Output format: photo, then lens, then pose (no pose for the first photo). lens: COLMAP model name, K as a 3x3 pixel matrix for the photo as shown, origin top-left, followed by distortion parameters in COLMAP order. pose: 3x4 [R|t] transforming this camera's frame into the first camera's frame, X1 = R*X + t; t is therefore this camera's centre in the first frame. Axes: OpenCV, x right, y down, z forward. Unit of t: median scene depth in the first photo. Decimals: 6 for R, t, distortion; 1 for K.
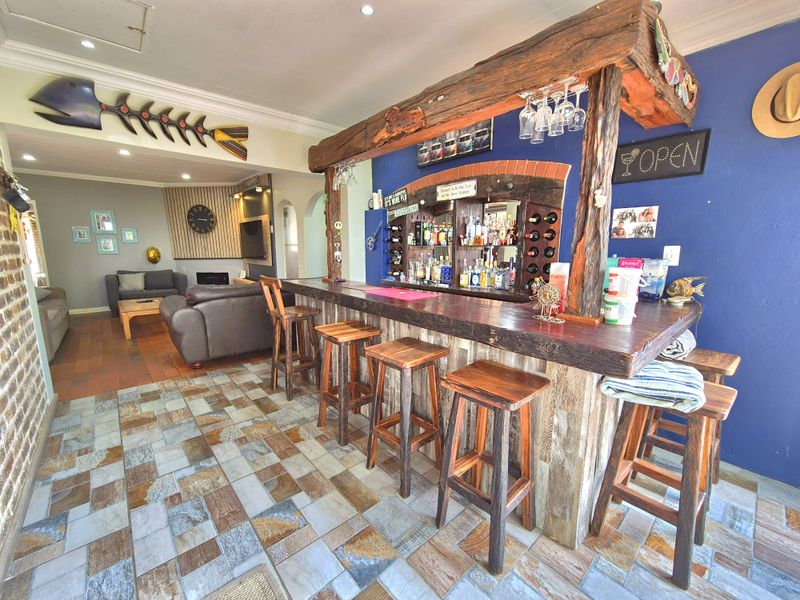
lens RADIAL K [[336.7, 0, 399.4], [0, 336.7, 307.1], [0, 0, 1]] dist [0.001786, 0.000193]
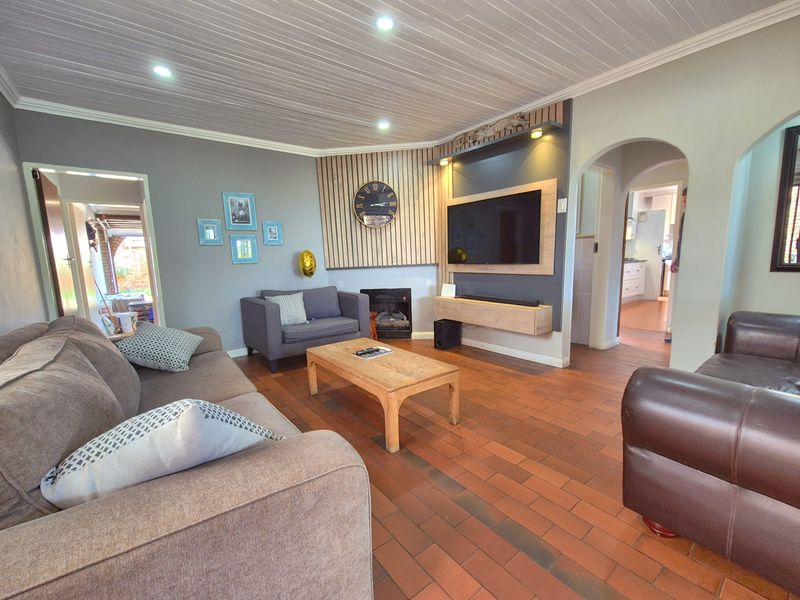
lens RADIAL K [[336.7, 0, 399.4], [0, 336.7, 307.1], [0, 0, 1]] dist [0.001786, 0.000193]
pose [[0.997849, -0.024918, -0.060635, -0.527355], [0.023505, 0.999438, -0.023909, -0.054574], [0.061197, 0.022433, 0.997874, 0.390806]]
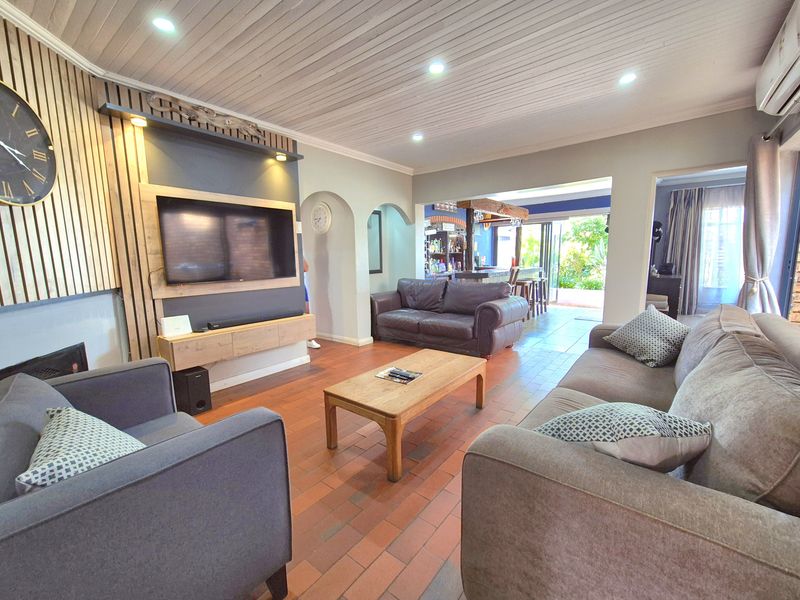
lens RADIAL K [[336.7, 0, 399.4], [0, 336.7, 307.1], [0, 0, 1]] dist [0.001786, 0.000193]
pose [[-0.180562, -0.152452, 0.971677, -0.916133], [0.184575, 0.965111, 0.185721, -0.146842], [-0.966090, 0.212881, -0.146123, 0.814648]]
